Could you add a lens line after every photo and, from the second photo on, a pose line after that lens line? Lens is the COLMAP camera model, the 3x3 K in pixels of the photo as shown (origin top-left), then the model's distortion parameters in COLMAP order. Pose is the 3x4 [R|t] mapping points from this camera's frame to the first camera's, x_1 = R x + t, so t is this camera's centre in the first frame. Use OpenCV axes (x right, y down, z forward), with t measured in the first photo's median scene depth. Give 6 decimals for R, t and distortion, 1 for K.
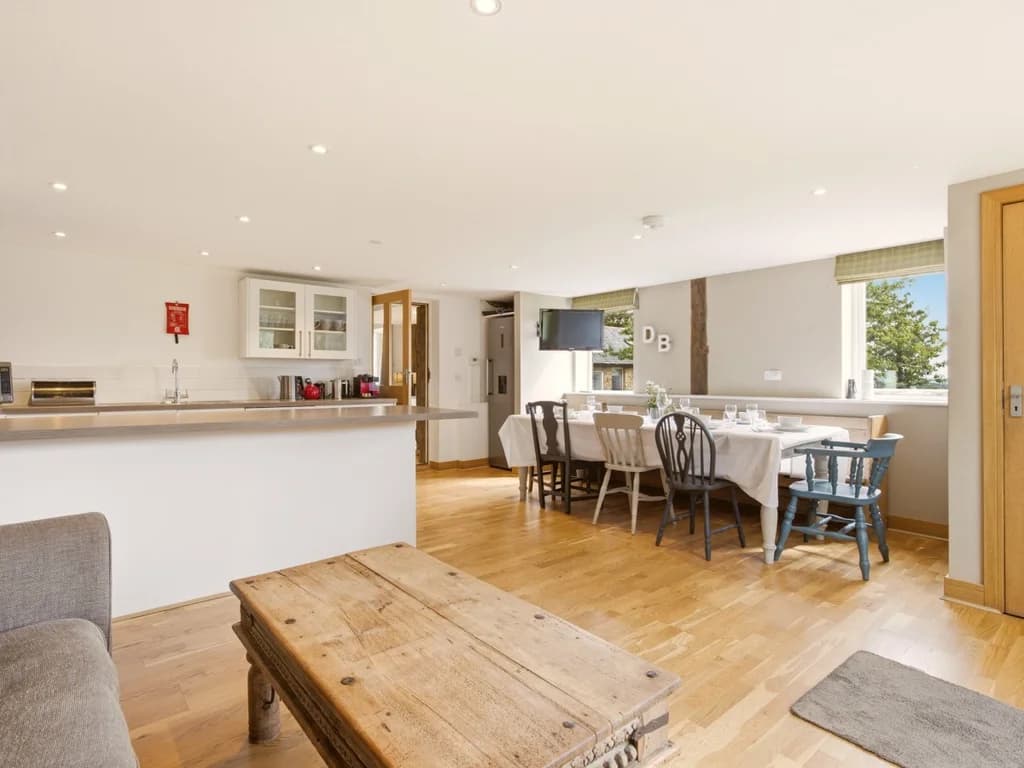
lens RADIAL K [[524.8, 0, 510.9], [0, 524.8, 379.6], [0, 0, 1]] dist [-0.000797, -0.000930]
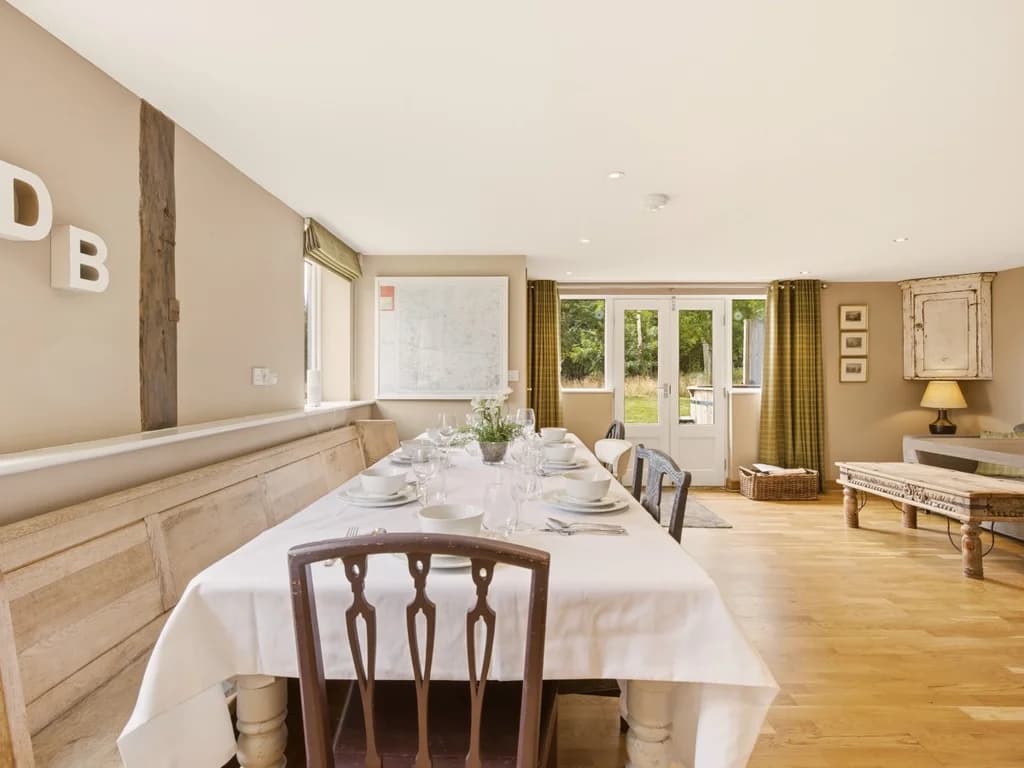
lens RADIAL K [[524.8, 0, 502.8], [0, 524.8, 373.1], [0, 0, 1]] dist [-0.000797, -0.000930]
pose [[-0.754146, 0.001192, 0.656706, -0.065205], [-0.000929, 0.999995, -0.002883, -0.009022], [-0.656706, -0.002784, -0.754141, 1.109967]]
